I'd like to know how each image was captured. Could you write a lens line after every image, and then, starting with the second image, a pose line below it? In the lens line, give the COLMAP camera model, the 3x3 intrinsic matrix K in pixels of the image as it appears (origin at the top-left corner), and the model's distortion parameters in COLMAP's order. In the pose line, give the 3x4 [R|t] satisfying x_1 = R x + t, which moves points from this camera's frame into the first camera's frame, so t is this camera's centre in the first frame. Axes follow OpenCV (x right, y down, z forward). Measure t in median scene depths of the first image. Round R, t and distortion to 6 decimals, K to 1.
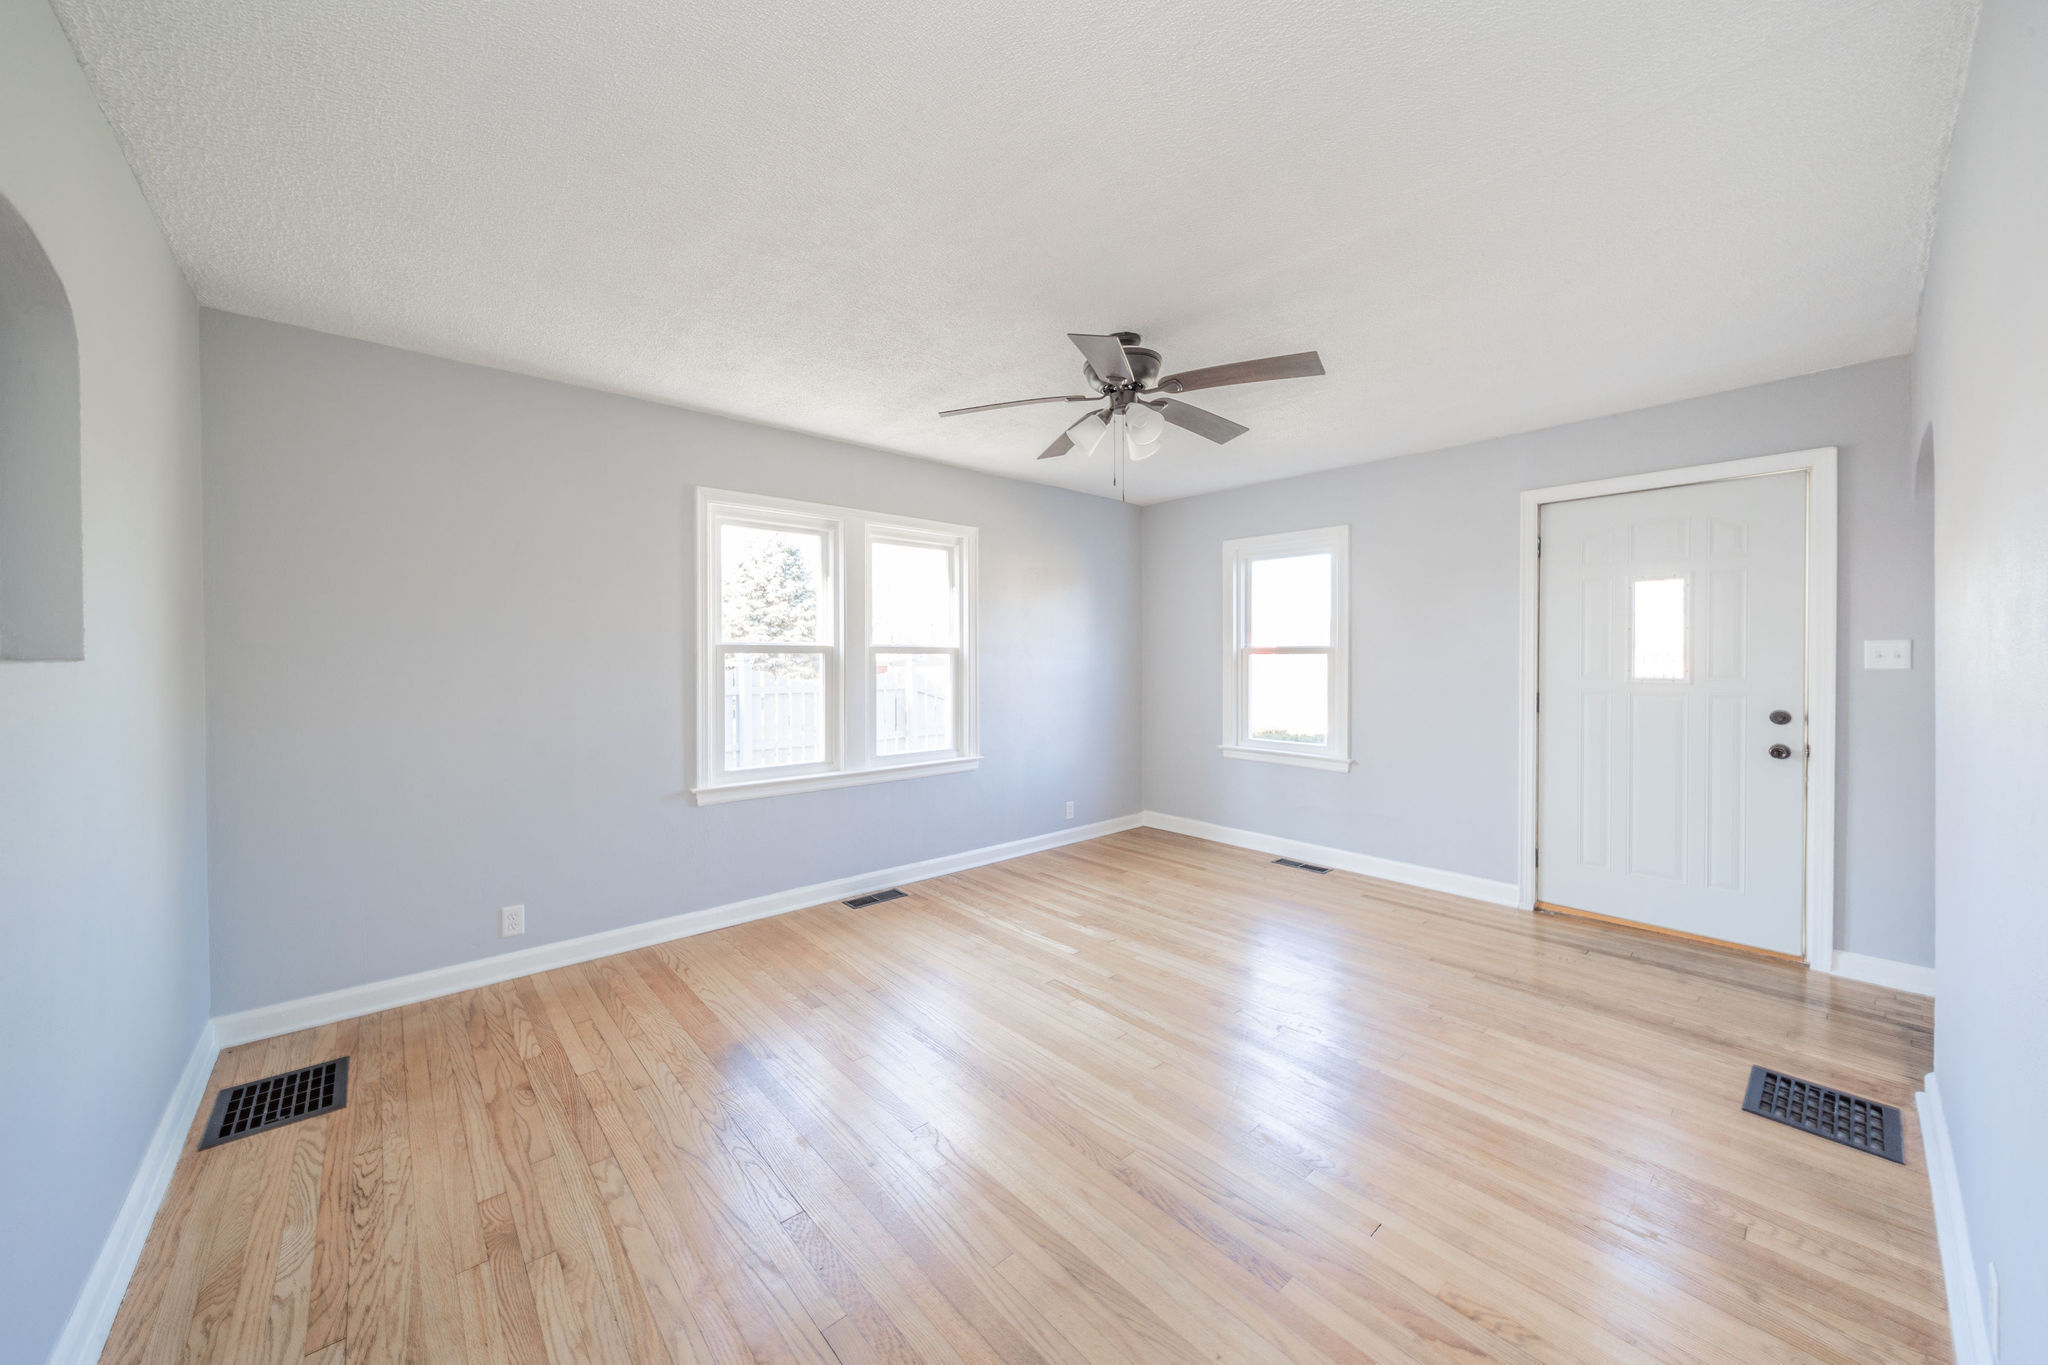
lens RADIAL K [[729.8, 0, 1017.4], [0, 729.8, 662.1], [0, 0, 1]] dist [0.000660, 0.000129]
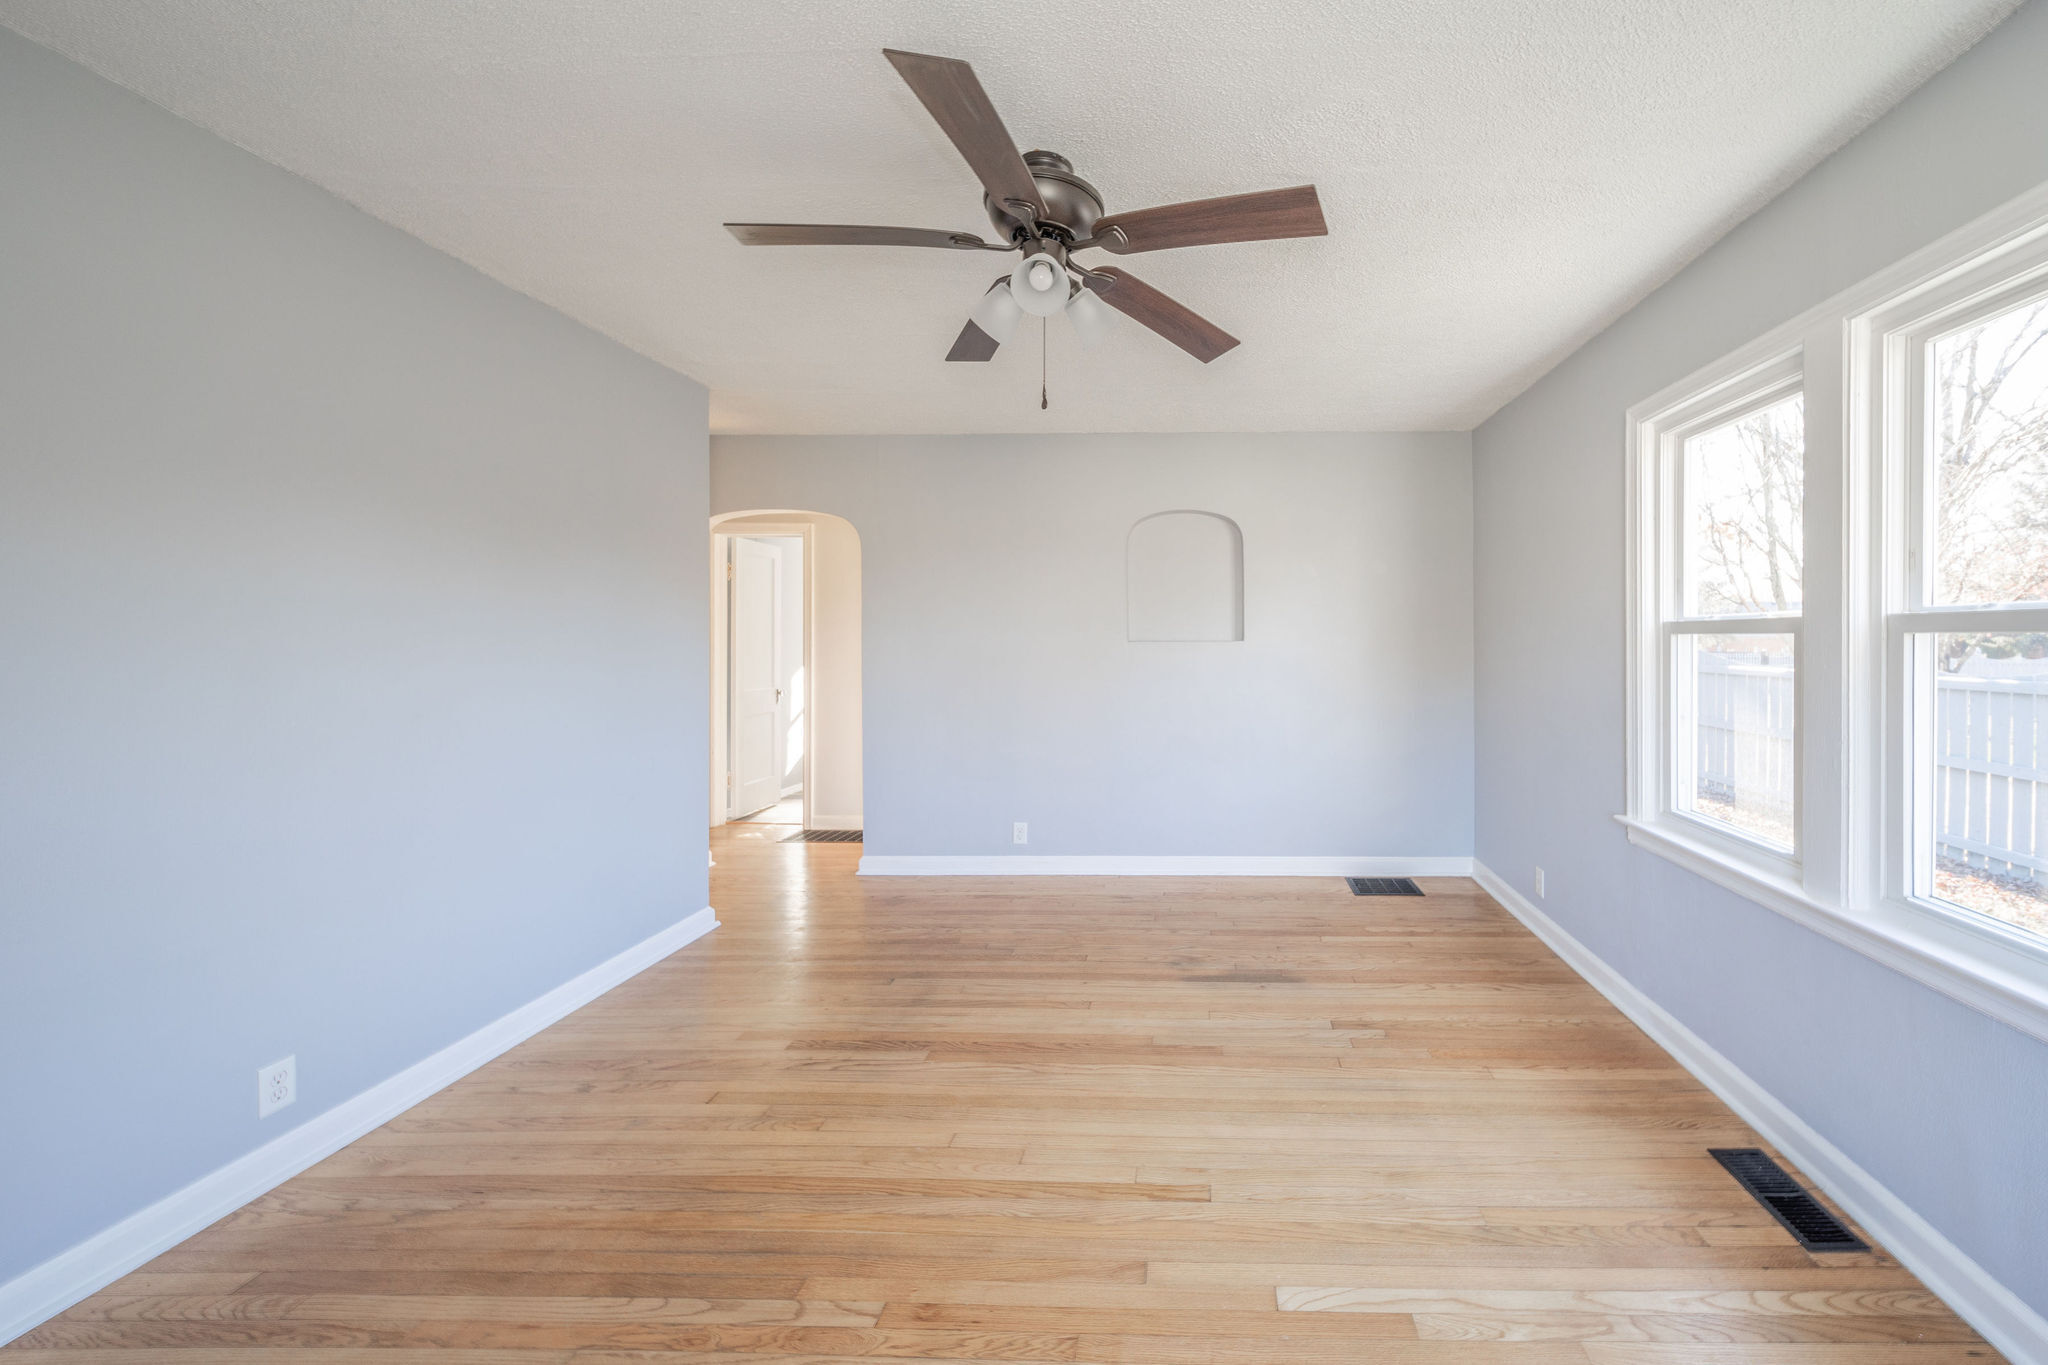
lens RADIAL K [[766.9, 0, 1191.7], [0, 766.9, 644.1], [0, 0, 1]] dist [0.001014, 0.000166]
pose [[-0.673004, 0.005803, -0.739616, 0.380221], [-0.005665, 0.999899, 0.013000, -0.009579], [0.739617, 0.012939, -0.672904, 1.043413]]
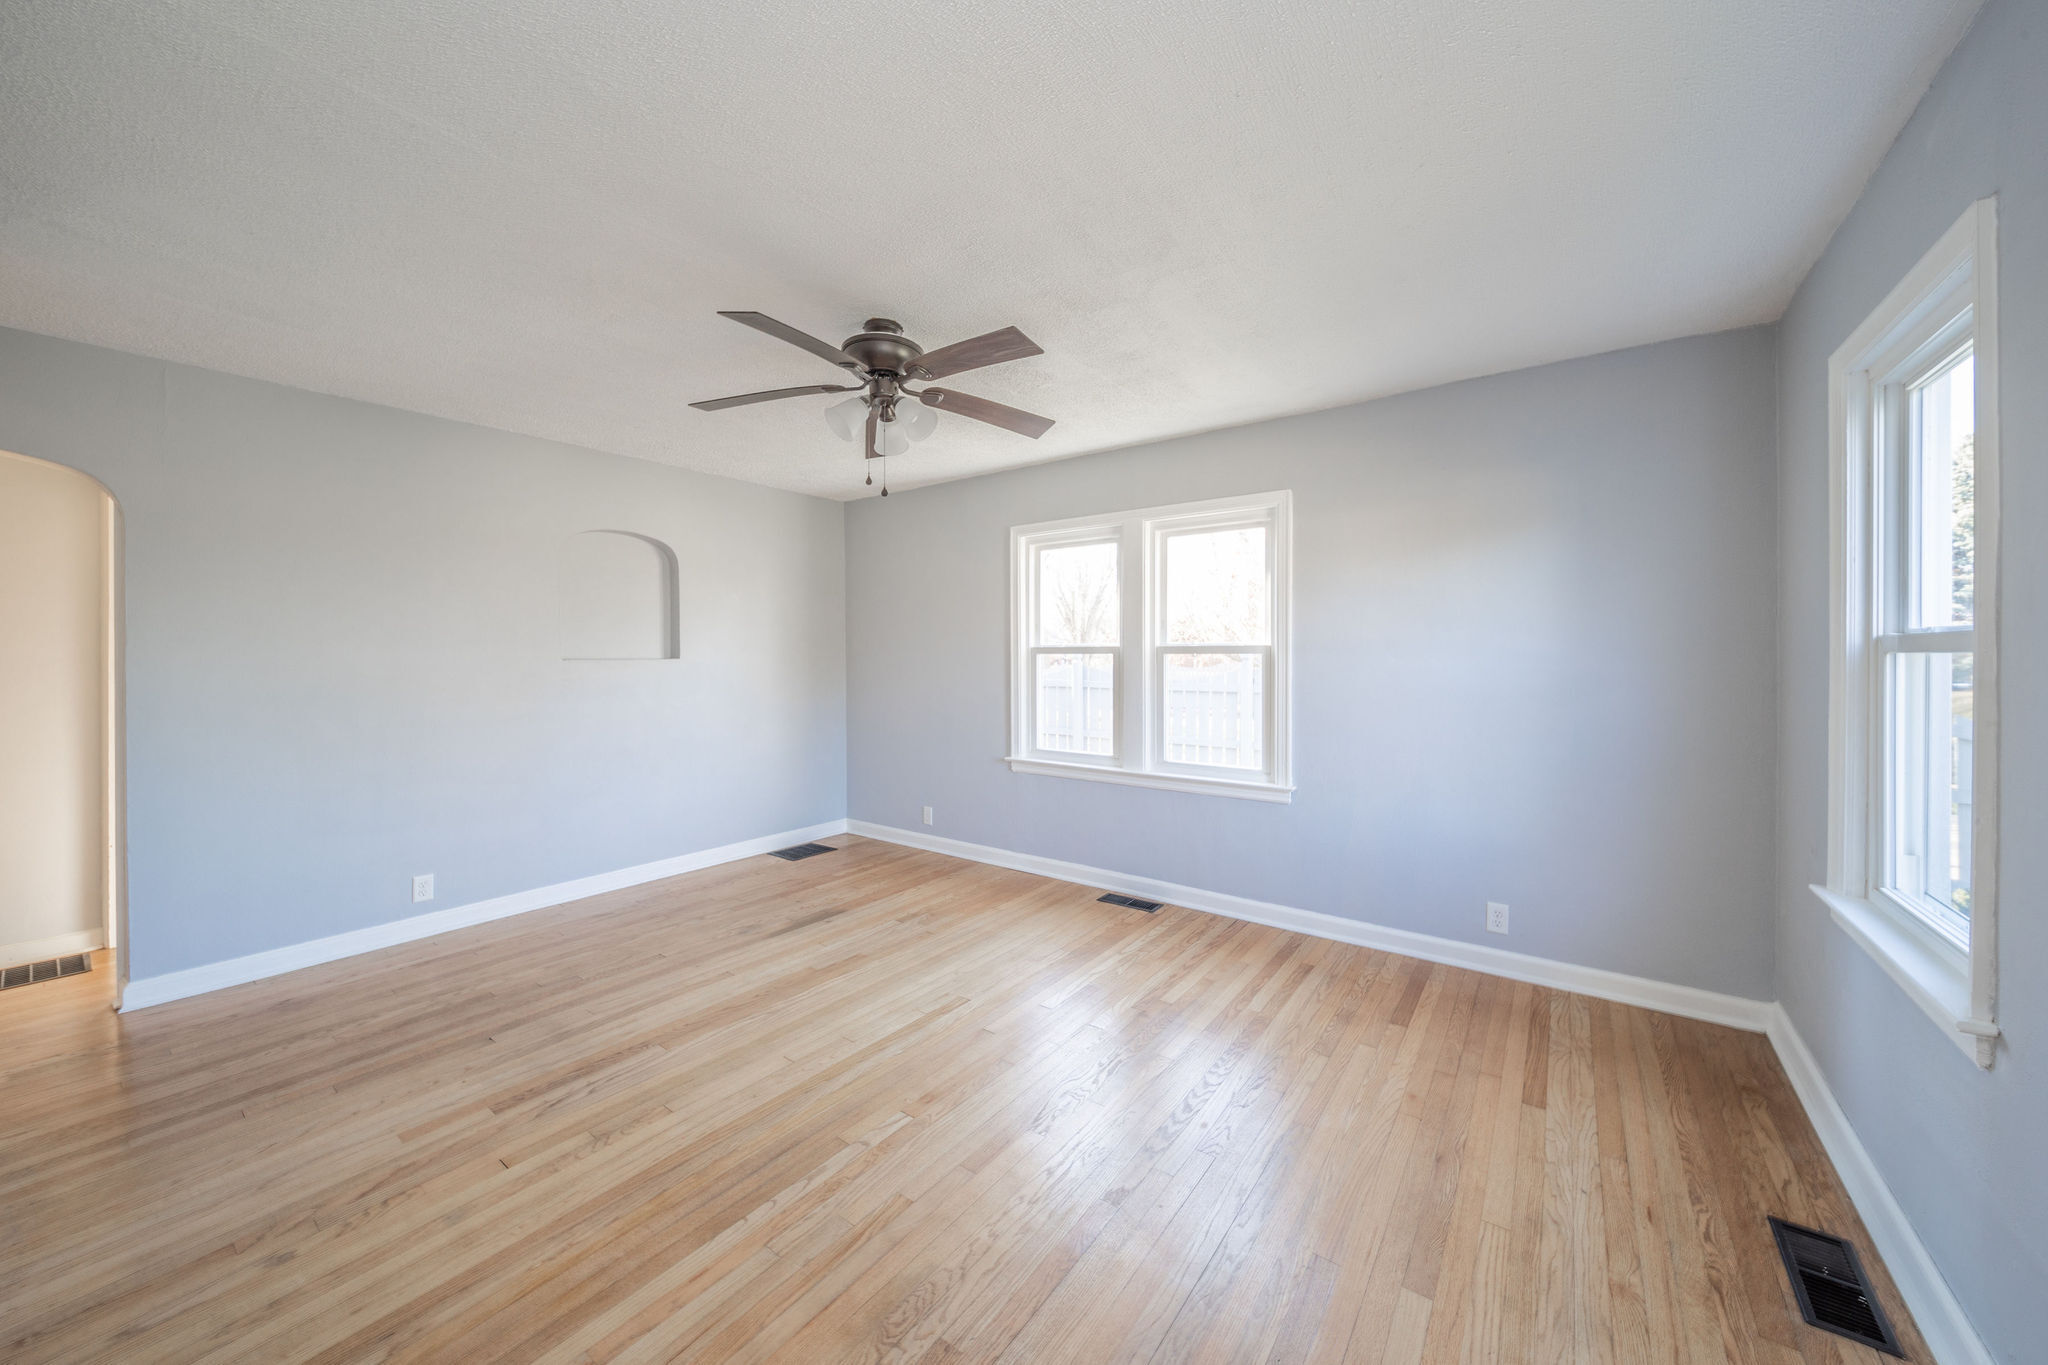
lens RADIAL K [[729.8, 0, 1017.4], [0, 729.8, 662.1], [0, 0, 1]] dist [0.000660, 0.000129]
pose [[0.203222, 0.007677, -0.979103, 0.738176], [-0.007253, 0.999954, 0.006335, -0.006082], [0.979106, 0.005814, 0.203268, 0.648593]]
